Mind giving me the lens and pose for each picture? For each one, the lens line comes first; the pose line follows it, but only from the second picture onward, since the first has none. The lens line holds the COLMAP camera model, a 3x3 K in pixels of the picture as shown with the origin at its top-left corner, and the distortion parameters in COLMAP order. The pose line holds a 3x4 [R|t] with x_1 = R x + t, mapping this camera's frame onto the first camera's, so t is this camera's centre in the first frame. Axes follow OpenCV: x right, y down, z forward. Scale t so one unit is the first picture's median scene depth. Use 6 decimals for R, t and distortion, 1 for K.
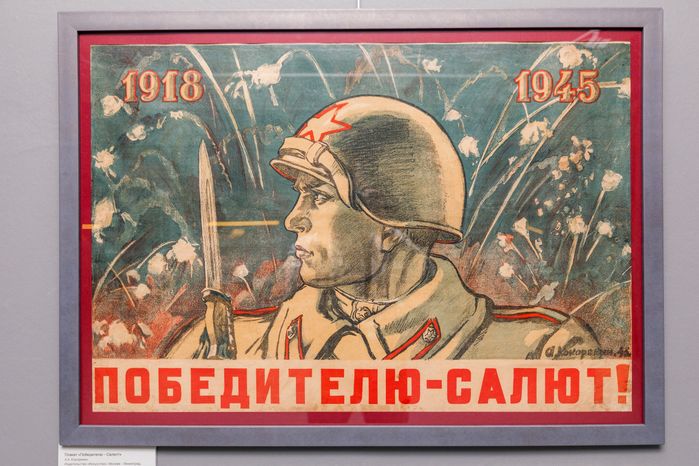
lens RADIAL K [[603.2, 0, 349.4], [0, 603.2, 234.2], [0, 0, 1]] dist [-0.006728, 0.012775]
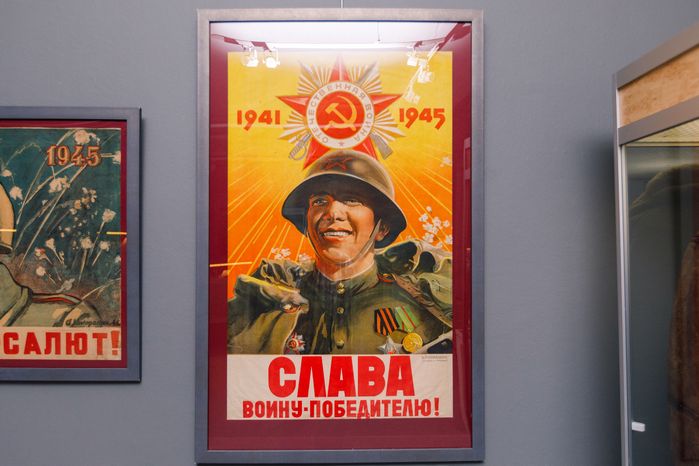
lens RADIAL K [[490.6, 0, 349.6], [0, 490.6, 231.7], [0, 0, 1]] dist [0.004325, 0.000515]
pose [[0.999884, 0.012800, 0.008312, 1.063415], [-0.012930, 0.999792, 0.015745, -0.075137], [-0.008109, -0.015851, 0.999841, -0.303822]]
